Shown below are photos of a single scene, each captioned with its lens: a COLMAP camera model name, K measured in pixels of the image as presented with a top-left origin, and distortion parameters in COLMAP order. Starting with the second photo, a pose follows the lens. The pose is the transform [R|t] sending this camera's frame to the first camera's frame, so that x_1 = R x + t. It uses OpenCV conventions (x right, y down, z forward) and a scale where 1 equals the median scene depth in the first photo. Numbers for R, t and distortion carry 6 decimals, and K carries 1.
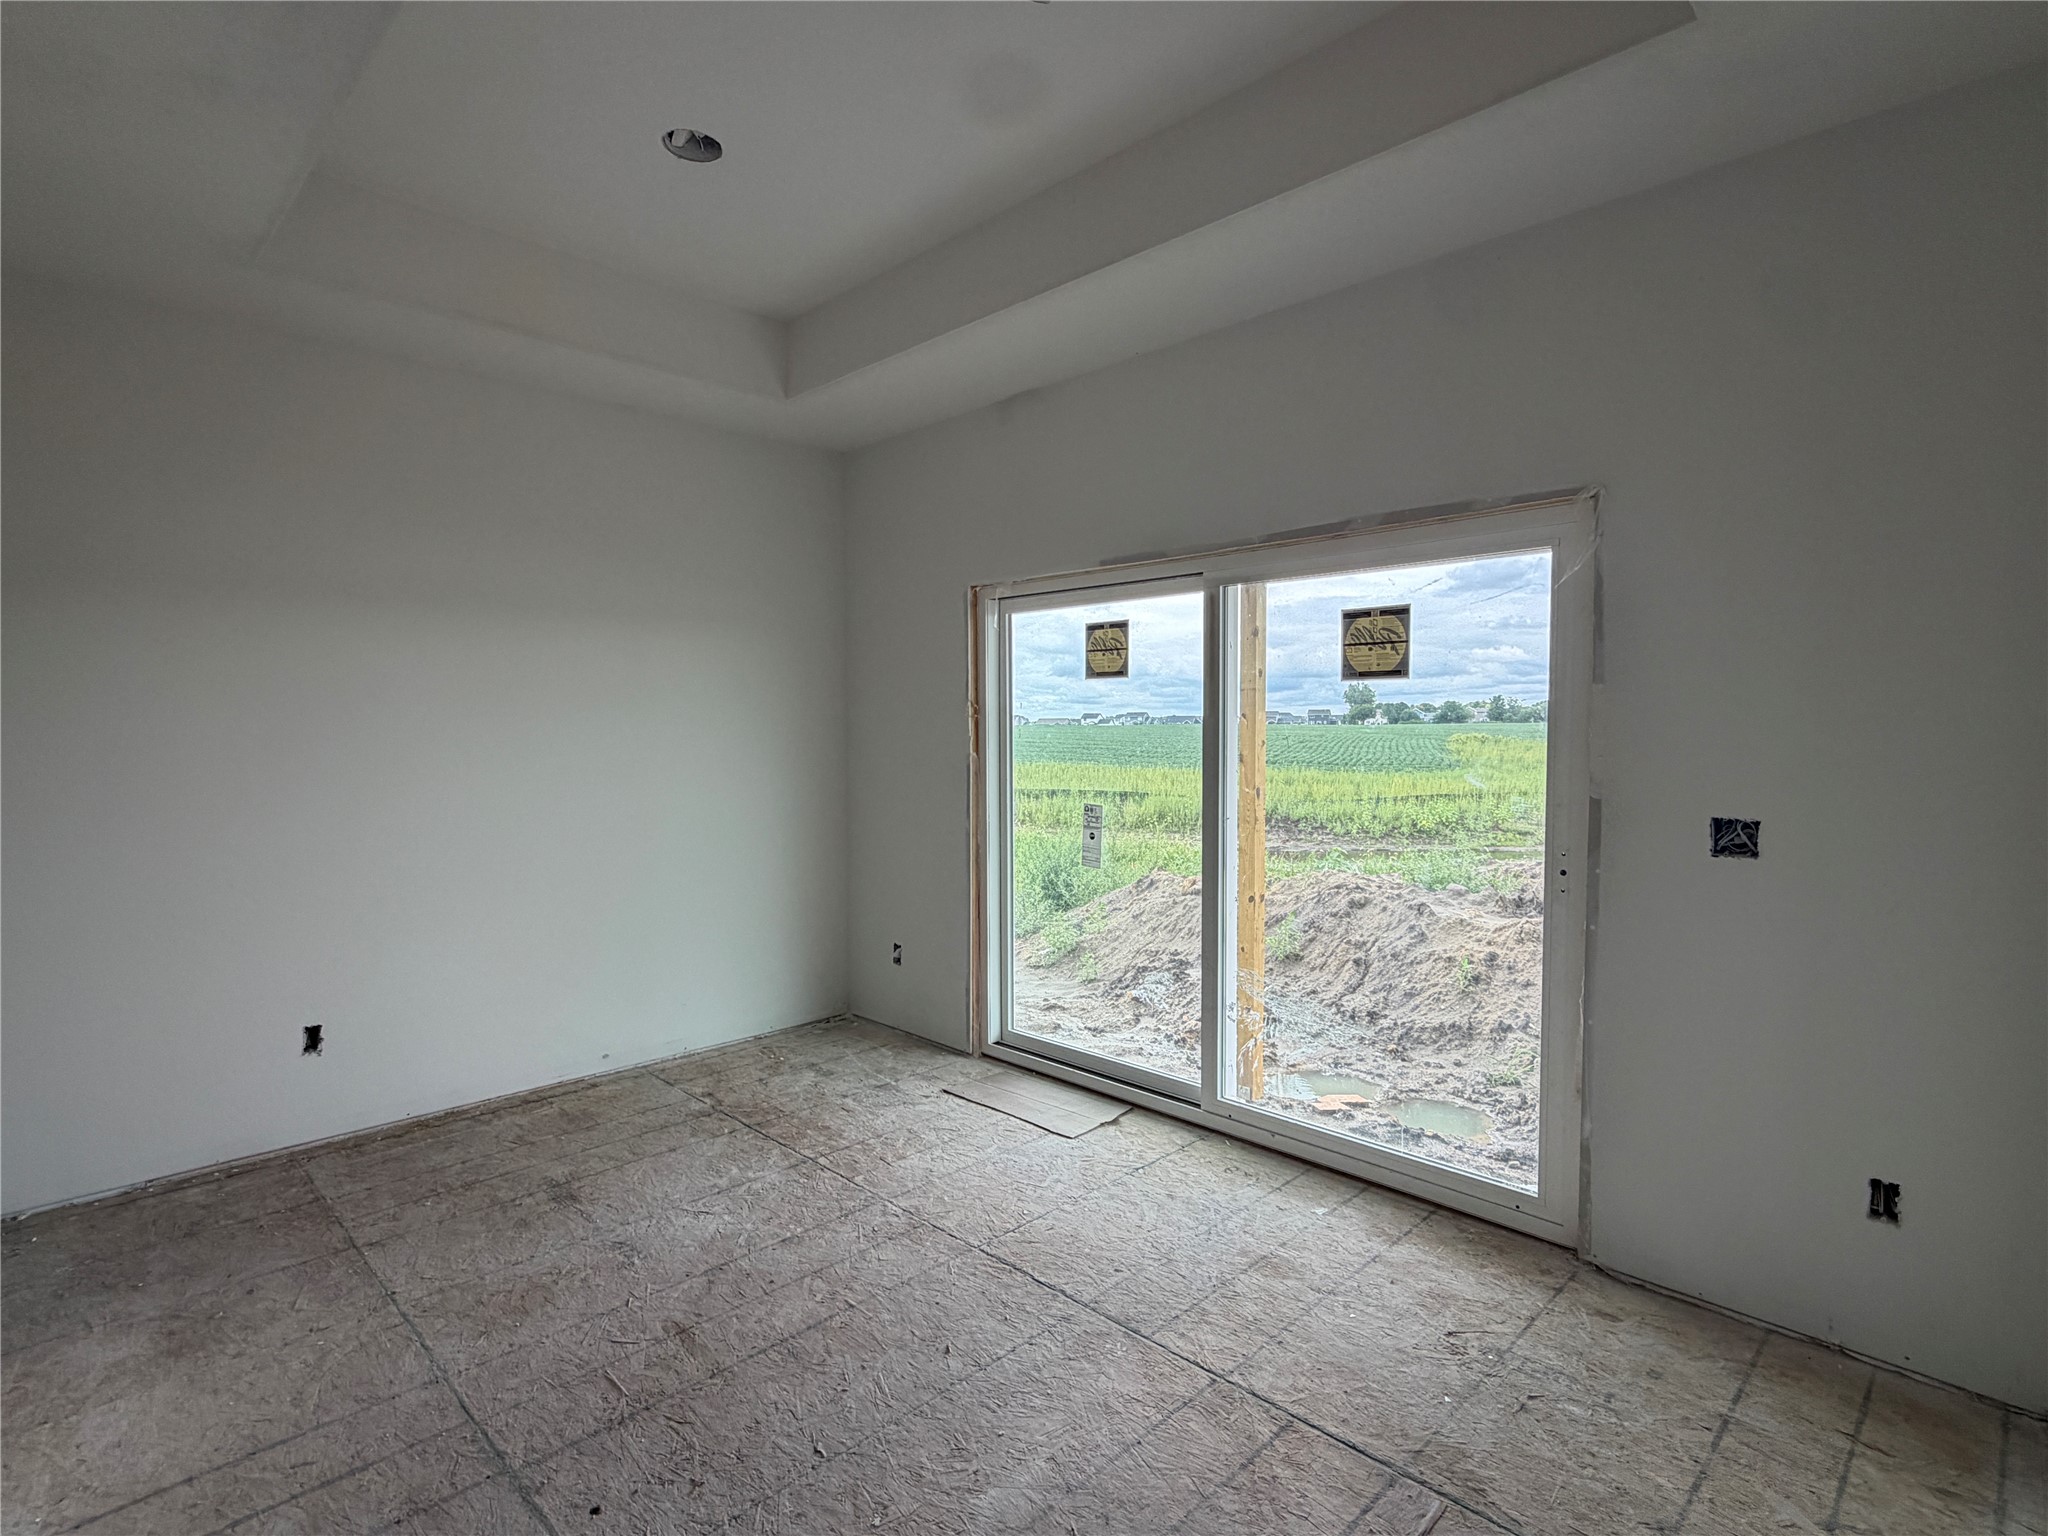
lens RADIAL K [[1024.2, 0, 1022.7], [0, 1024.2, 770.6], [0, 0, 1]] dist [-0.003867, -0.001061]
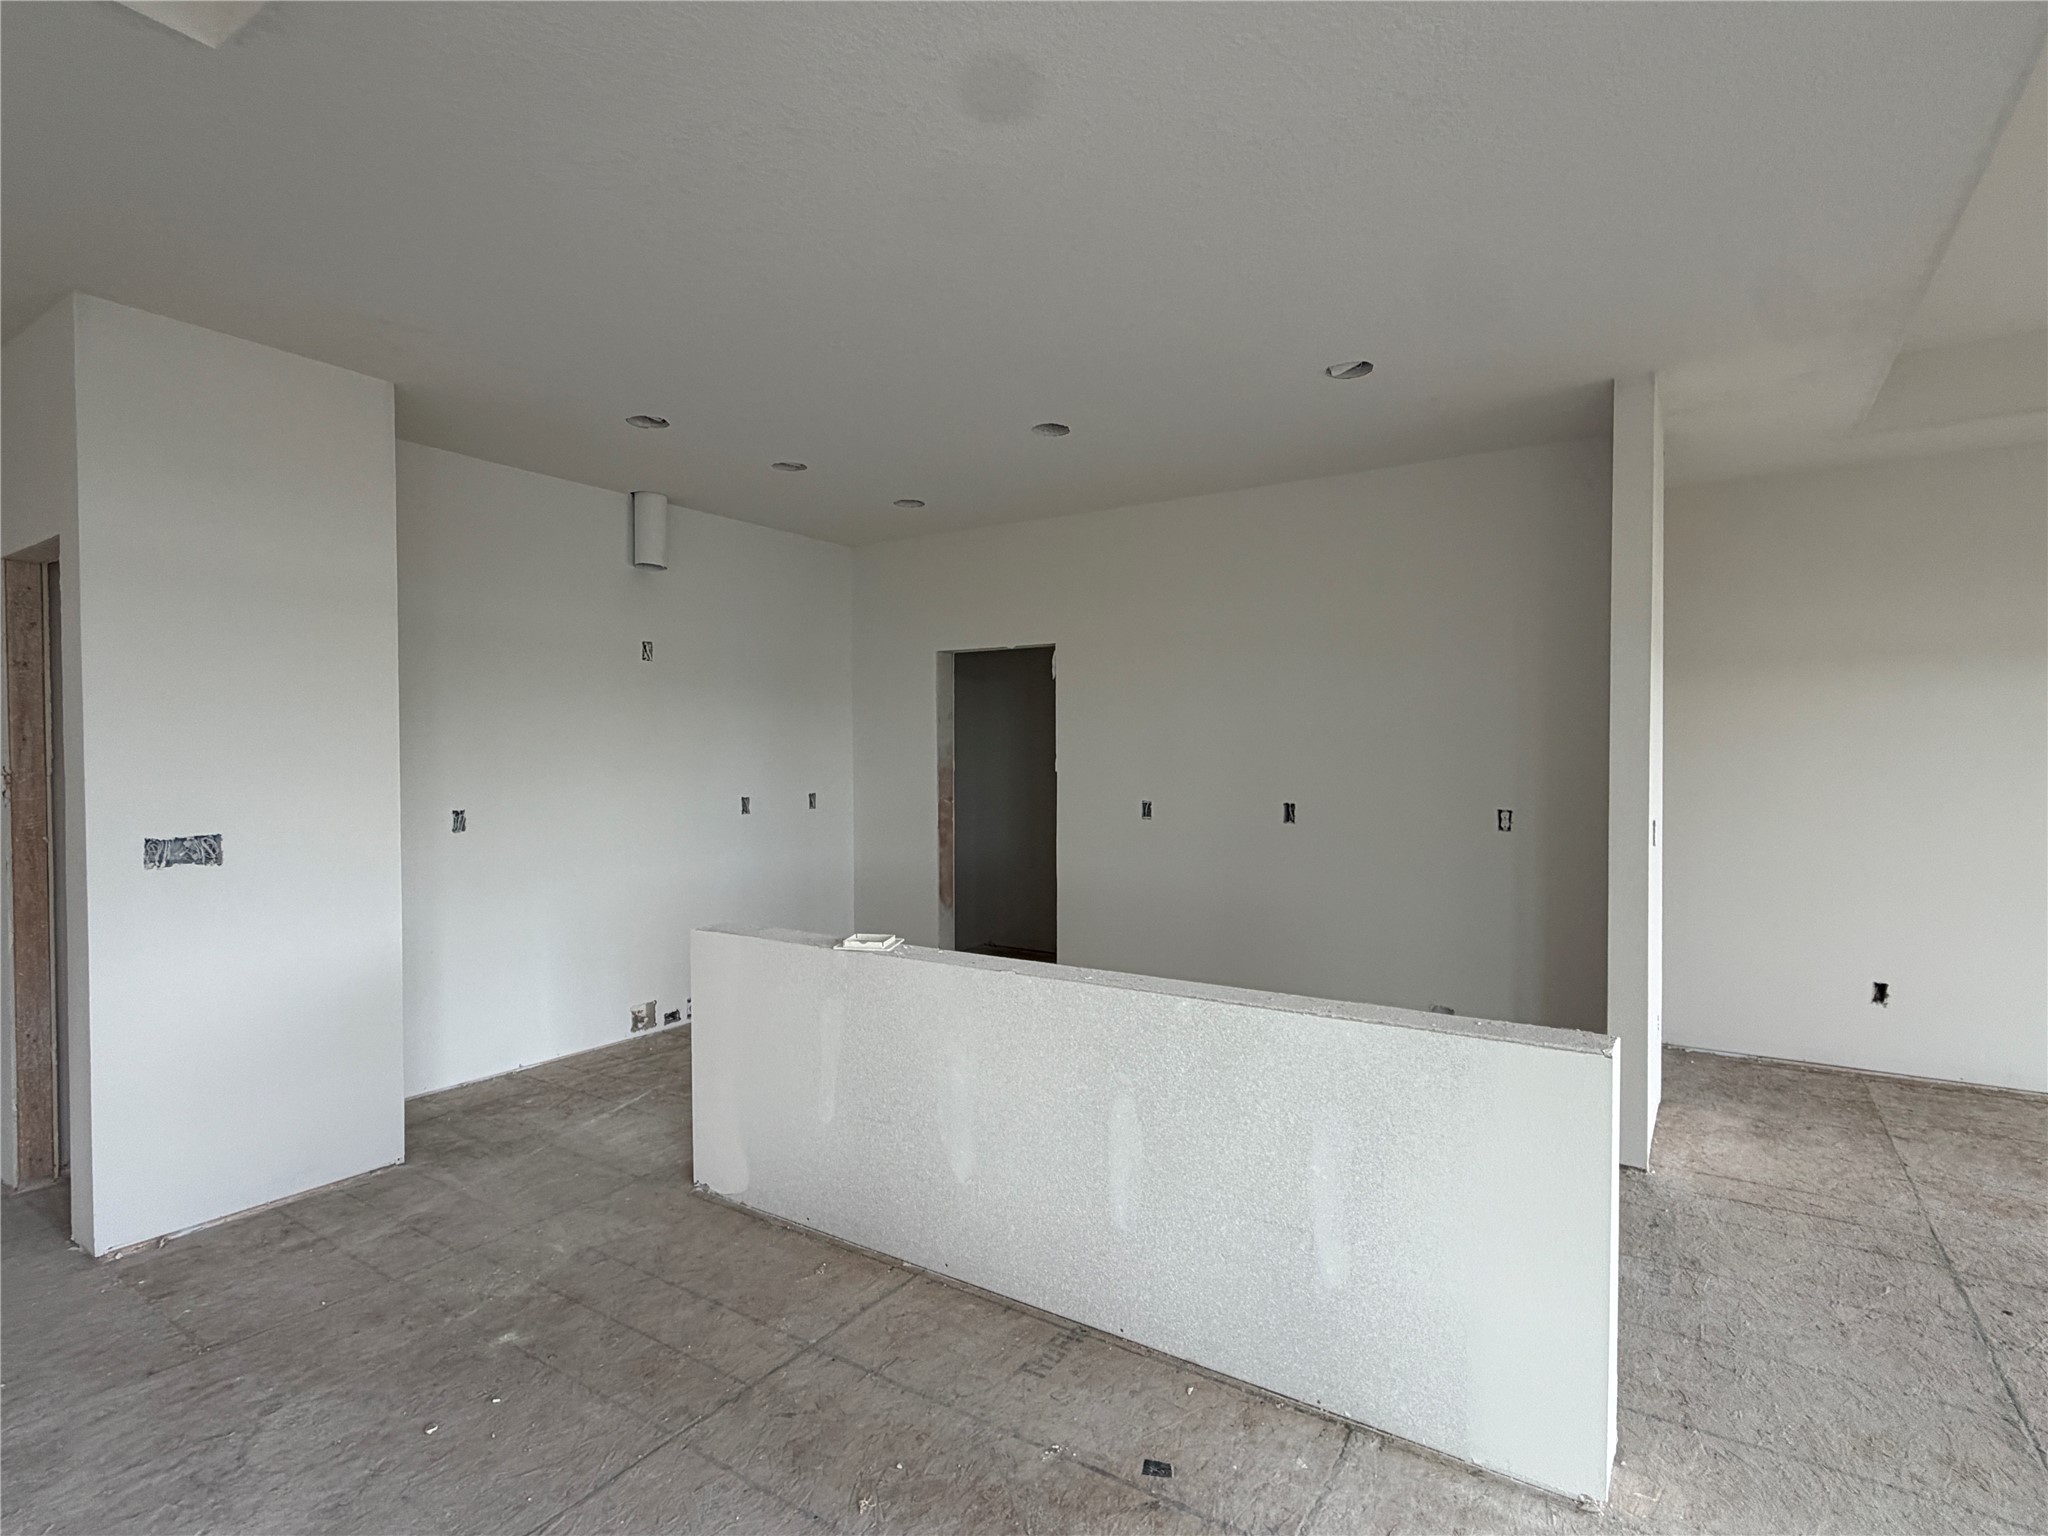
lens RADIAL K [[1024.2, 0, 1029.3], [0, 1024.2, 769.2], [0, 0, 1]] dist [-0.003867, -0.001061]
pose [[0.201733, 0.021416, -0.979206, 0.452851], [-0.041803, 0.999038, 0.013238, 0.005426], [0.978548, 0.038264, 0.202434, -0.431898]]
